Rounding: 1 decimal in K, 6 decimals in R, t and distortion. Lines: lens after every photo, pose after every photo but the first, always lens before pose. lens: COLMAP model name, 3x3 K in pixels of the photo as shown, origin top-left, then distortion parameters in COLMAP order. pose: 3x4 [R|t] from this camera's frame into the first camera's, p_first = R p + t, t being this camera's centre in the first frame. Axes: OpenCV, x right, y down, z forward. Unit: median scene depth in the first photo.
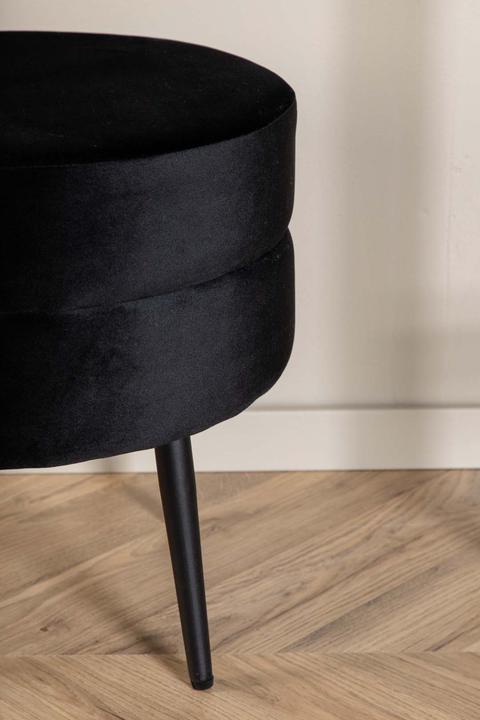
lens RADIAL K [[1972.0, 0, 299.5], [0, 1972.0, 340.8], [0, 0, 1]] dist [0.063489, 0.000000]
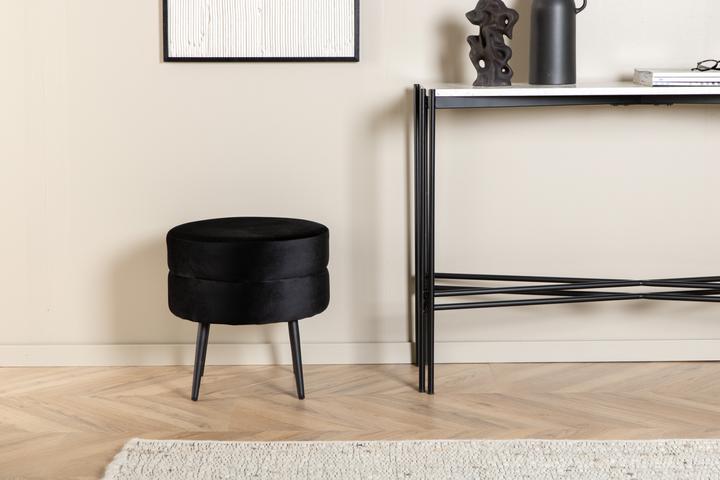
lens RADIAL K [[1668.7, 0, 367.2], [0, 1668.7, 209.2], [0, 0, 1]] dist [0.071997, 0.000000]
pose [[0.999037, -0.011198, -0.042422, 0.209319], [0.001576, 0.975416, -0.220364, 0.537780], [0.043847, 0.220085, 0.974495, -2.081027]]
